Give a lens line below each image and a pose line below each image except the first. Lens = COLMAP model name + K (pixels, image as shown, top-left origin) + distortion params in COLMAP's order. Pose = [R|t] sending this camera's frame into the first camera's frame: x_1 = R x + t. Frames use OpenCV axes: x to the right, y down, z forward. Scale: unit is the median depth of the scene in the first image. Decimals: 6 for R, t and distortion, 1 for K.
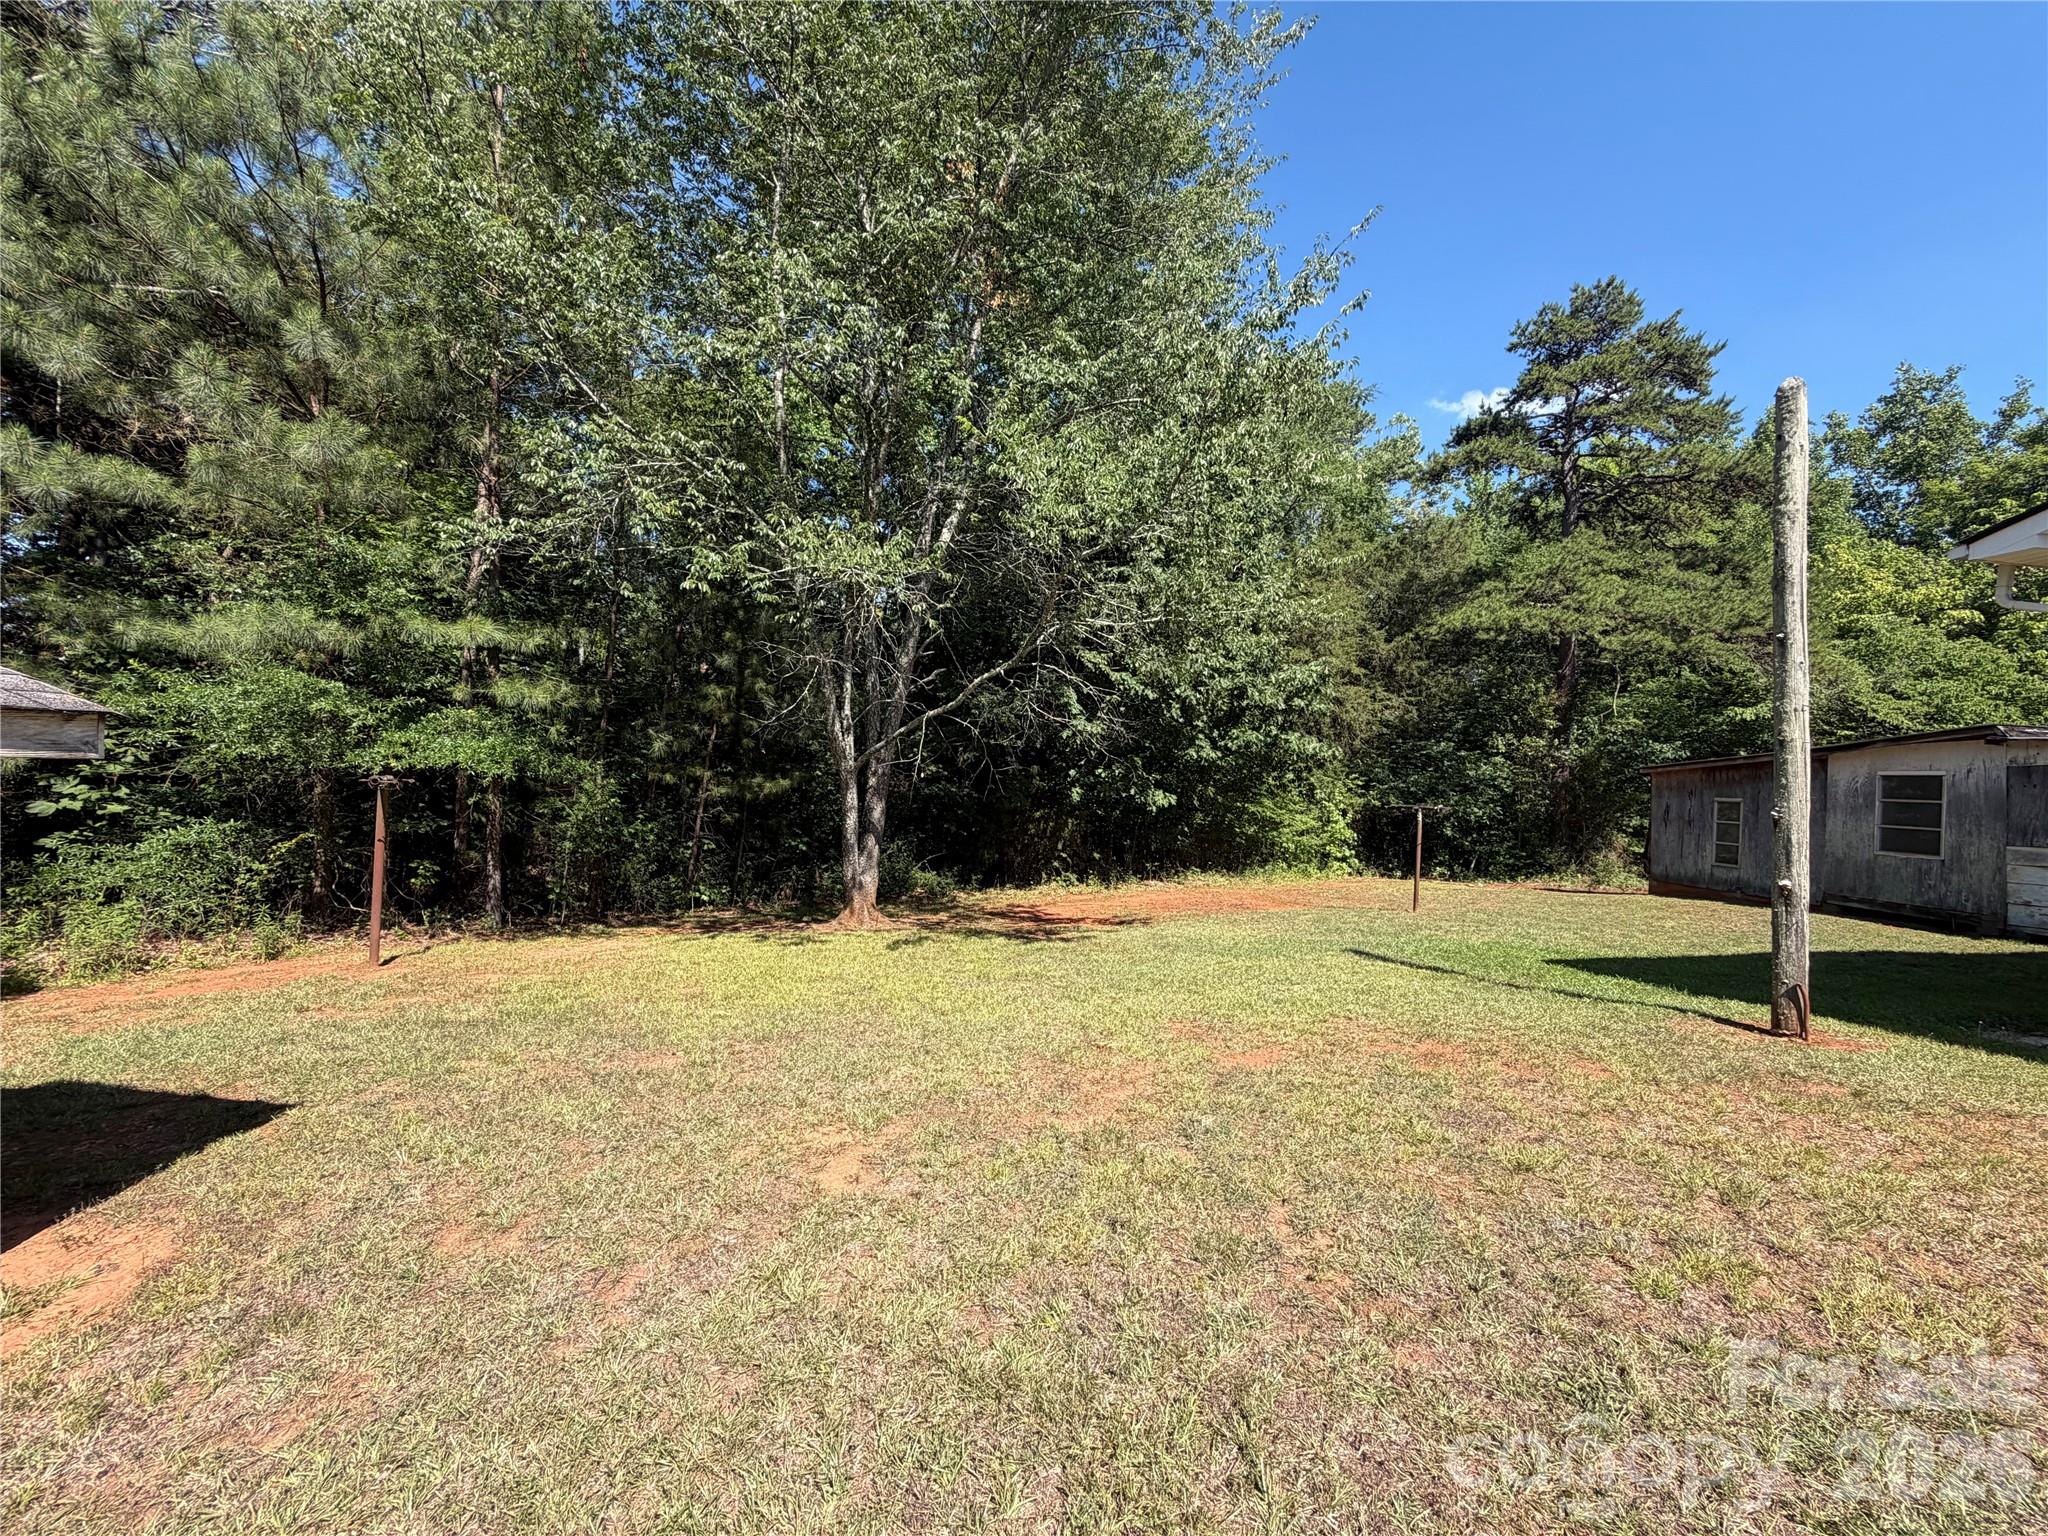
lens RADIAL K [[825.8, 0, 1024.0], [0, 825.8, 768.0], [0, 0, 1]] dist [-0.001602, -0.000058]
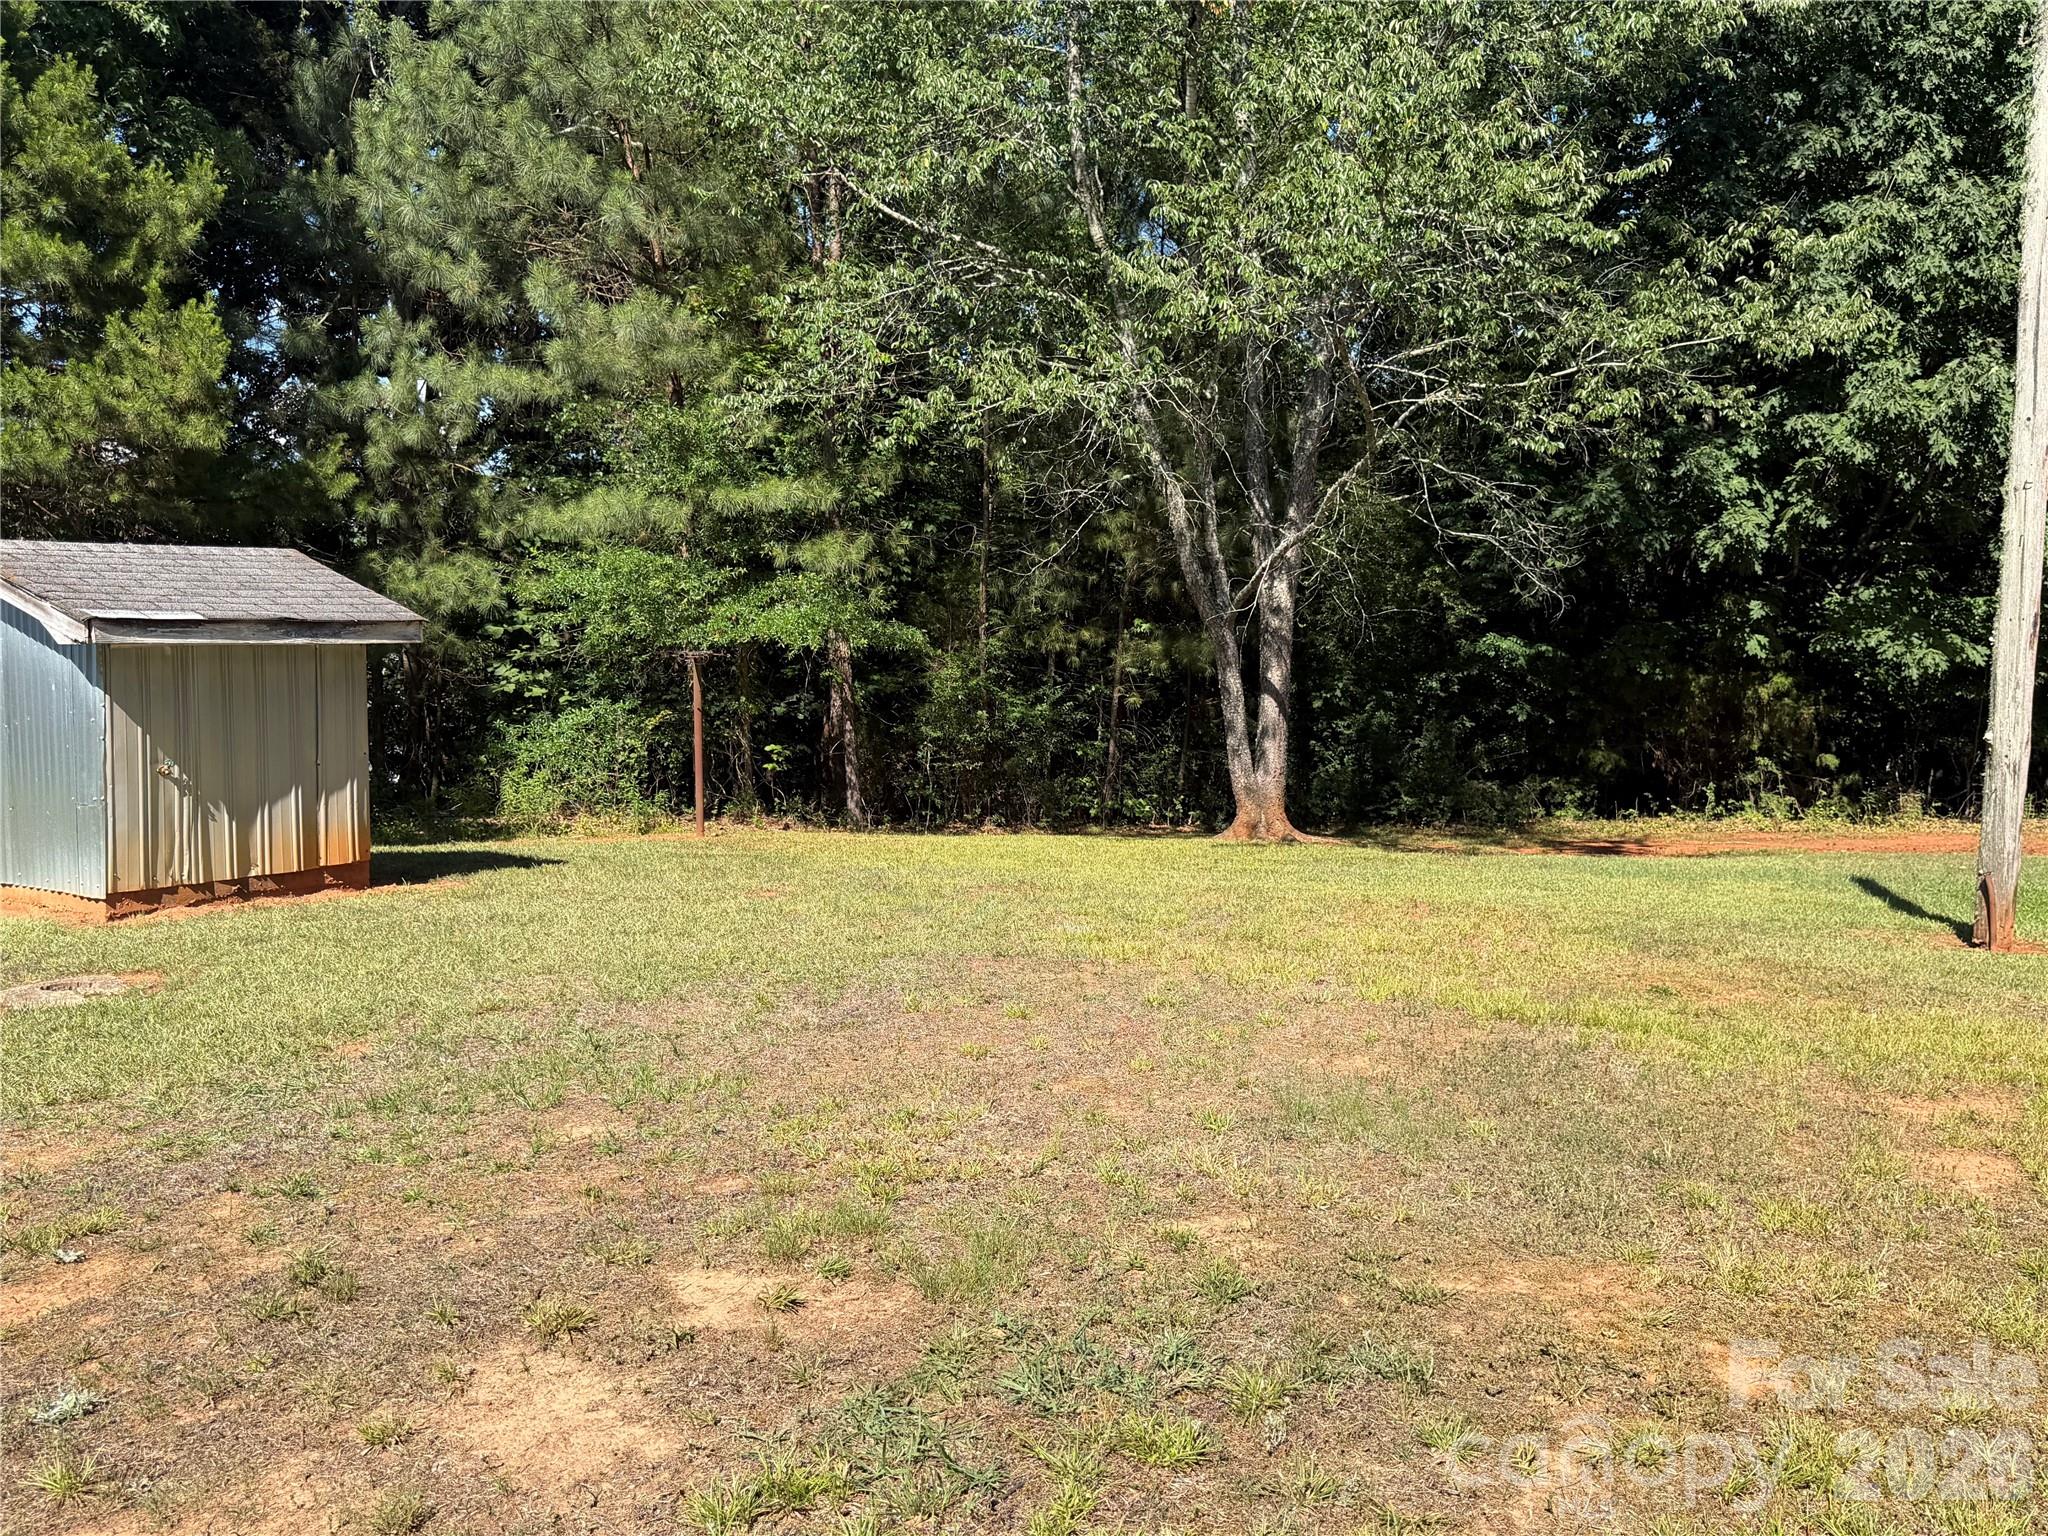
lens RADIAL K [[1718.3, 0, 1024.0], [0, 1718.3, 768.0], [0, 0, 1]] dist [0.026052, -0.000619]
pose [[0.813993, 0.008341, -0.580814, 0.478899], [0.043335, 0.996238, 0.075040, 0.007652], [0.579256, -0.086252, 0.810570, -0.299902]]
